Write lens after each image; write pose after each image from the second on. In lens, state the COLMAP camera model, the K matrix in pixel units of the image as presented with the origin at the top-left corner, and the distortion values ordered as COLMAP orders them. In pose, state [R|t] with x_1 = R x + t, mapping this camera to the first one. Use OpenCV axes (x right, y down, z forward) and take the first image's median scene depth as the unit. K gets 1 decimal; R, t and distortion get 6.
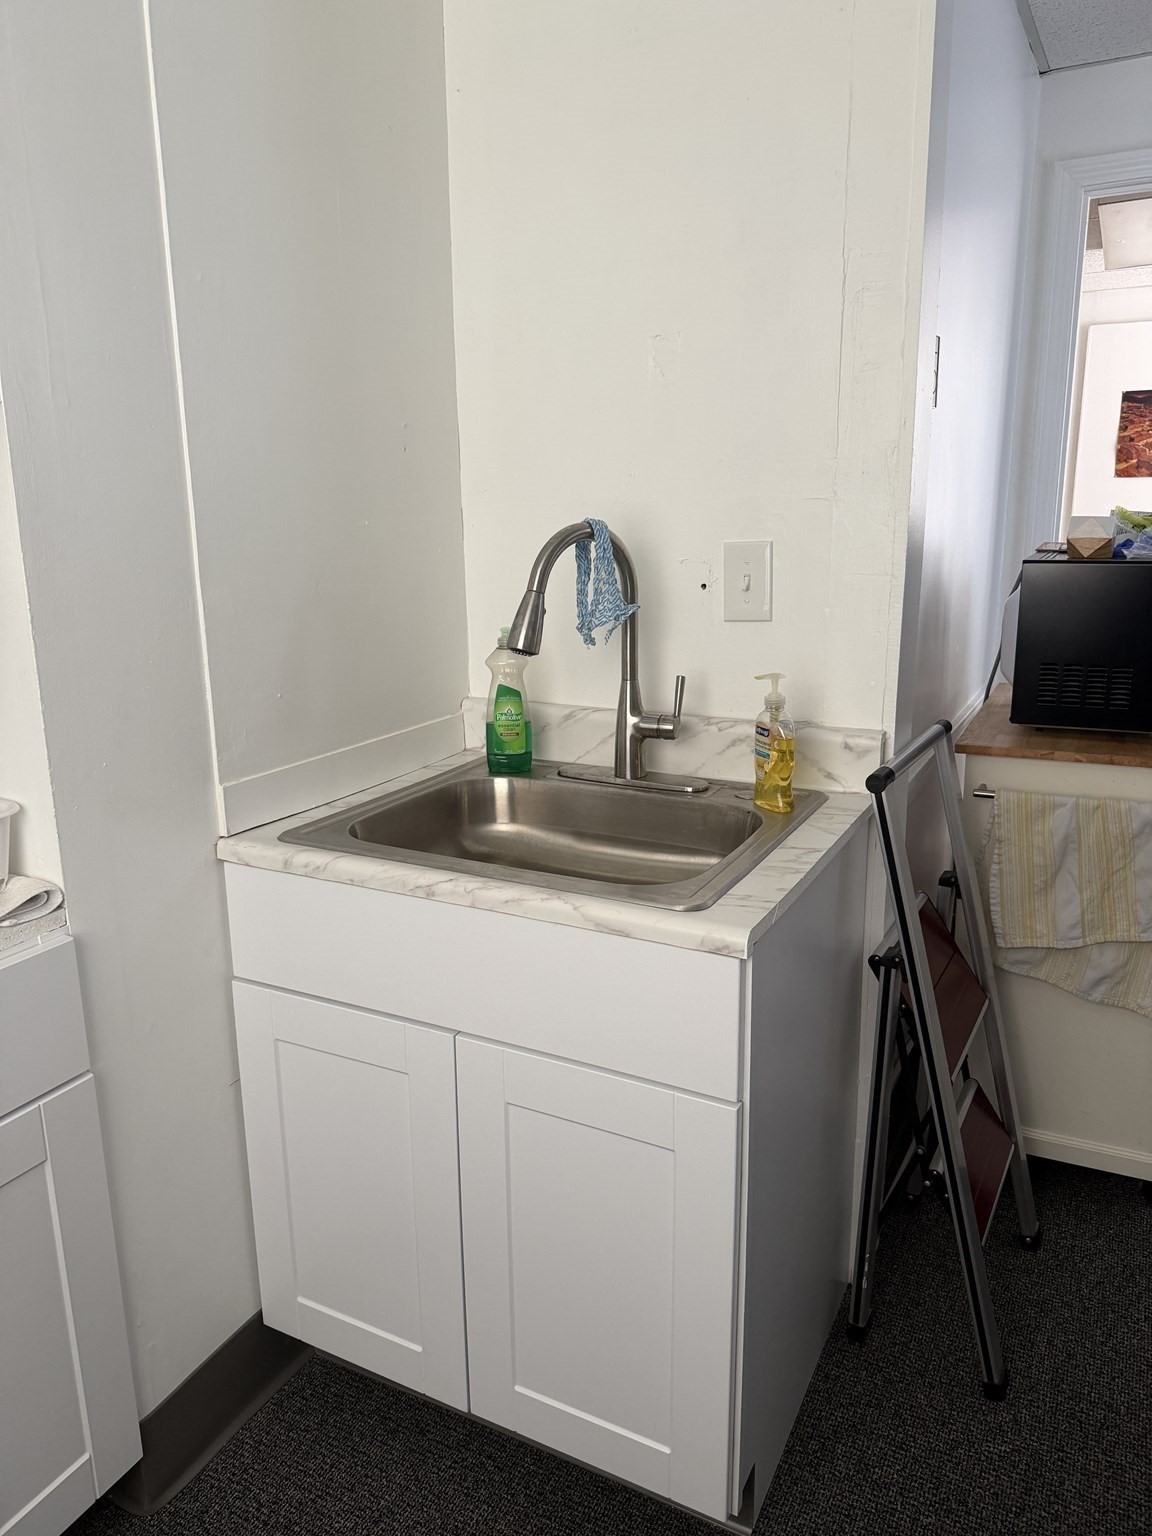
lens RADIAL K [[1064.8, 0, 589.1], [0, 1064.8, 749.8], [0, 0, 1]] dist [-0.007418, -0.008215]
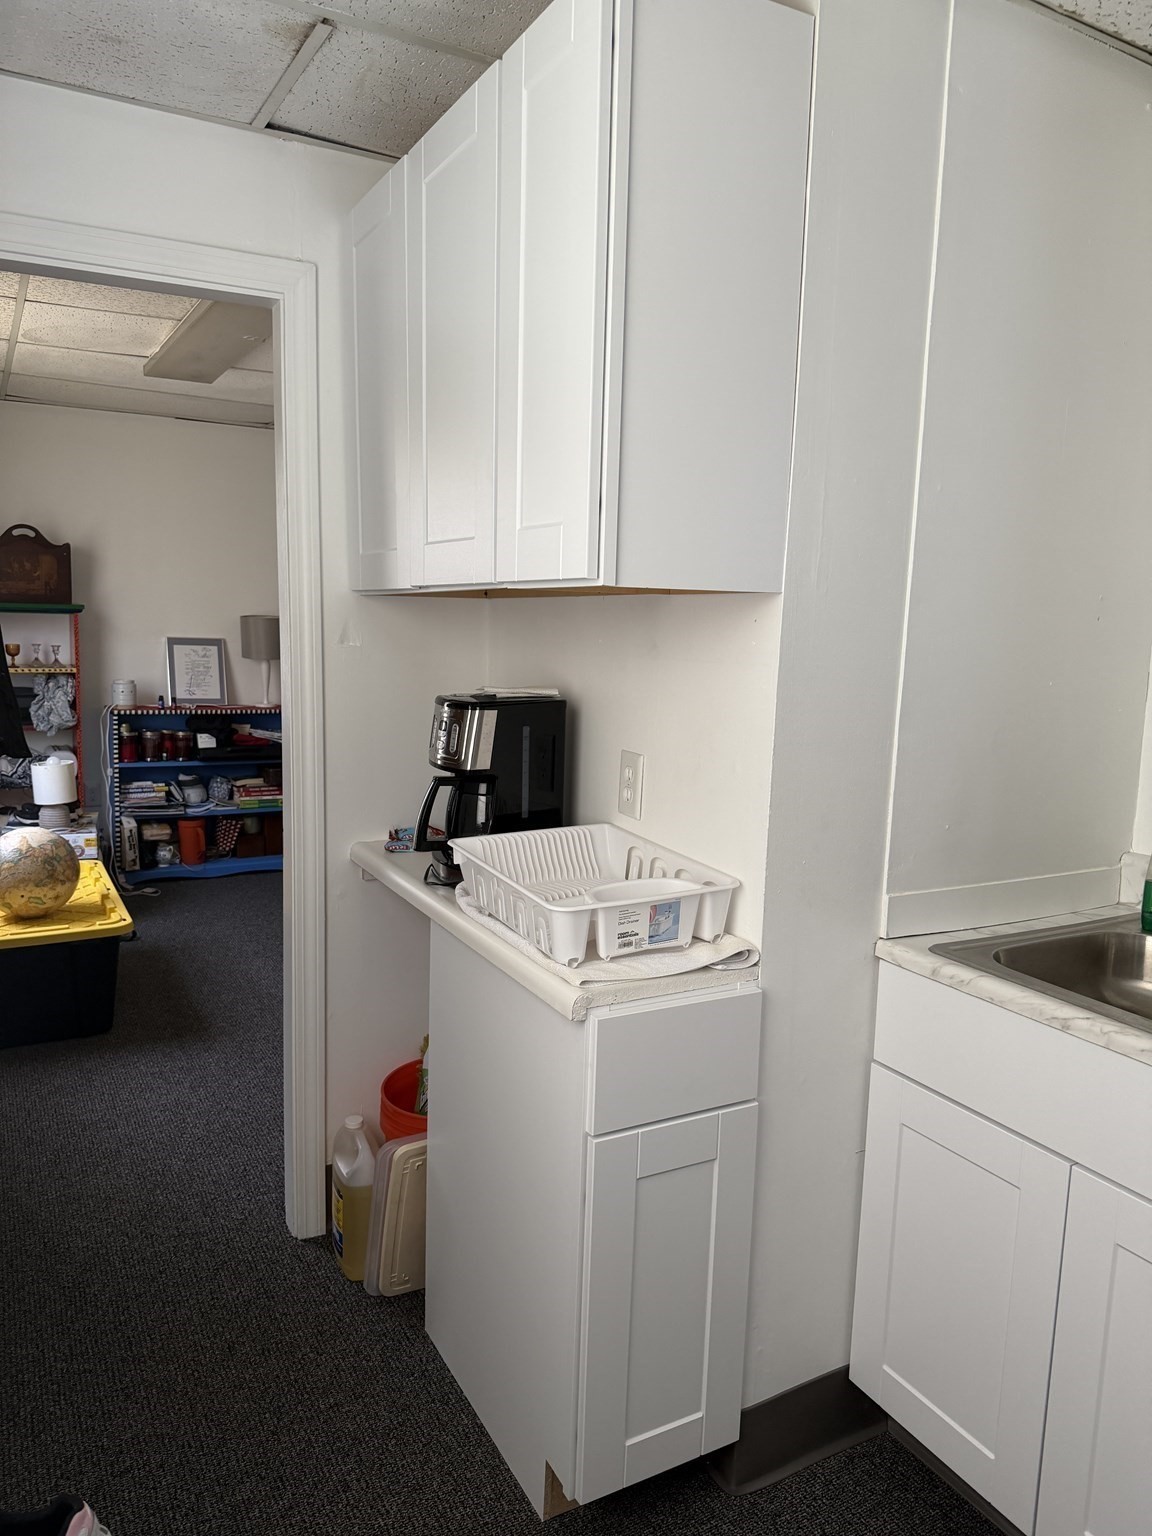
lens RADIAL K [[1064.8, 0, 589.1], [0, 1064.8, 749.8], [0, 0, 1]] dist [-0.007418, -0.008215]
pose [[0.824517, 0.103697, -0.556254, 0.021026], [-0.167269, 0.983797, -0.064538, 0.007824], [0.540549, 0.146257, 0.828502, -0.182167]]
